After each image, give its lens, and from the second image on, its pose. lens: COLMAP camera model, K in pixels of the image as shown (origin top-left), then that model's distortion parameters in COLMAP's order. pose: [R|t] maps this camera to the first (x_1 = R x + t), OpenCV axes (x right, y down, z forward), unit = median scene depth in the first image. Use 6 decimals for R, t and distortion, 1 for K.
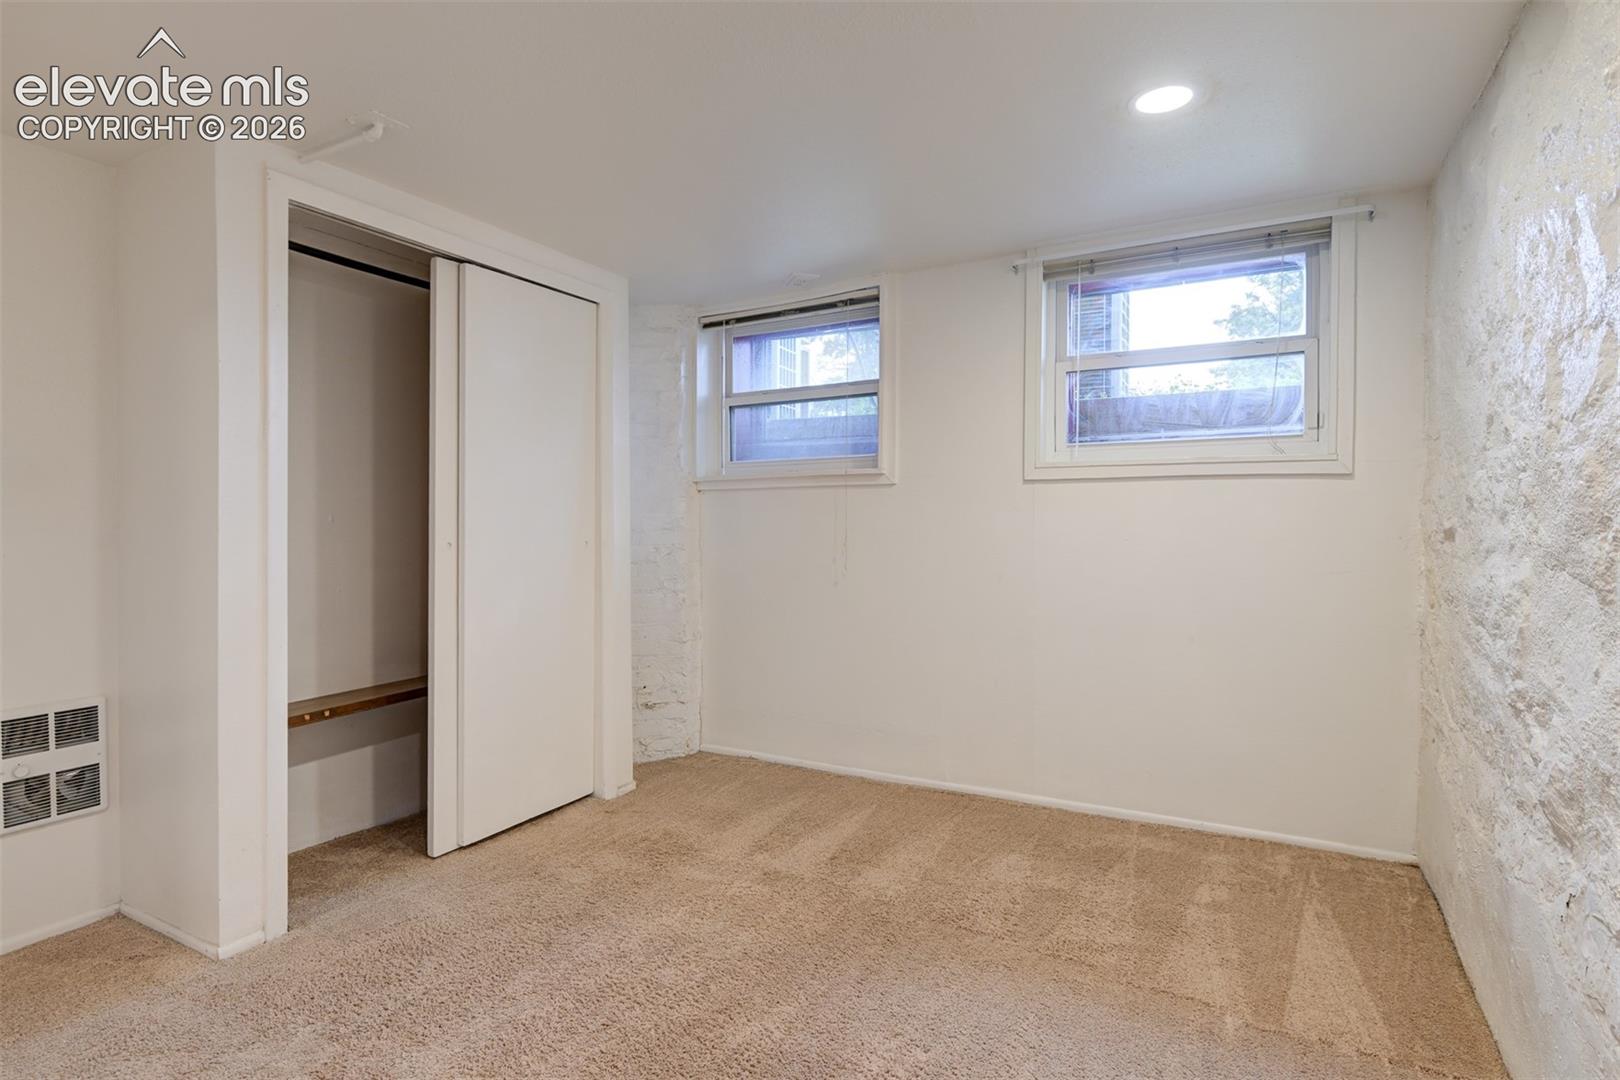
lens RADIAL K [[792.5, 0, 812.6], [0, 792.5, 516.9], [0, 0, 1]] dist [0.000483, -0.000669]
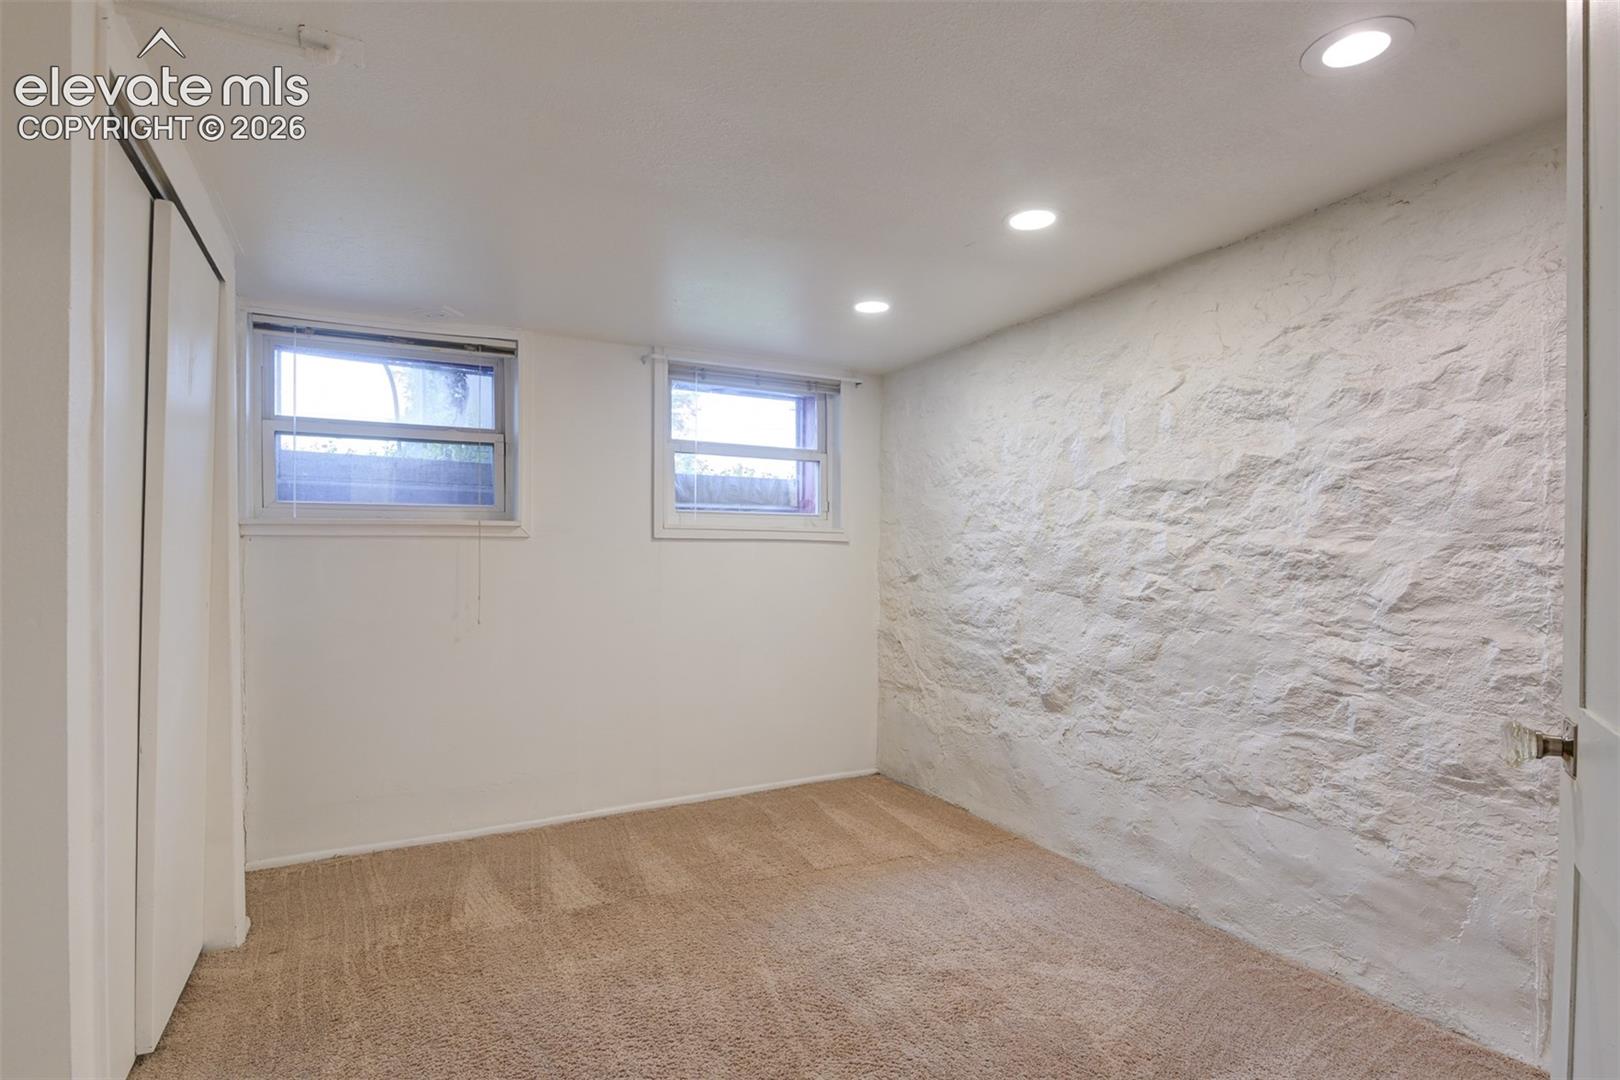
lens RADIAL K [[805.3, 0, 811.1], [0, 805.3, 566.0], [0, 0, 1]] dist [0.000029, -0.000308]
pose [[0.551892, 0.001523, 0.833914, -0.634463], [0.002353, 0.999992, -0.003383, 0.000248], [-0.833912, 0.003829, 0.551883, 0.136684]]
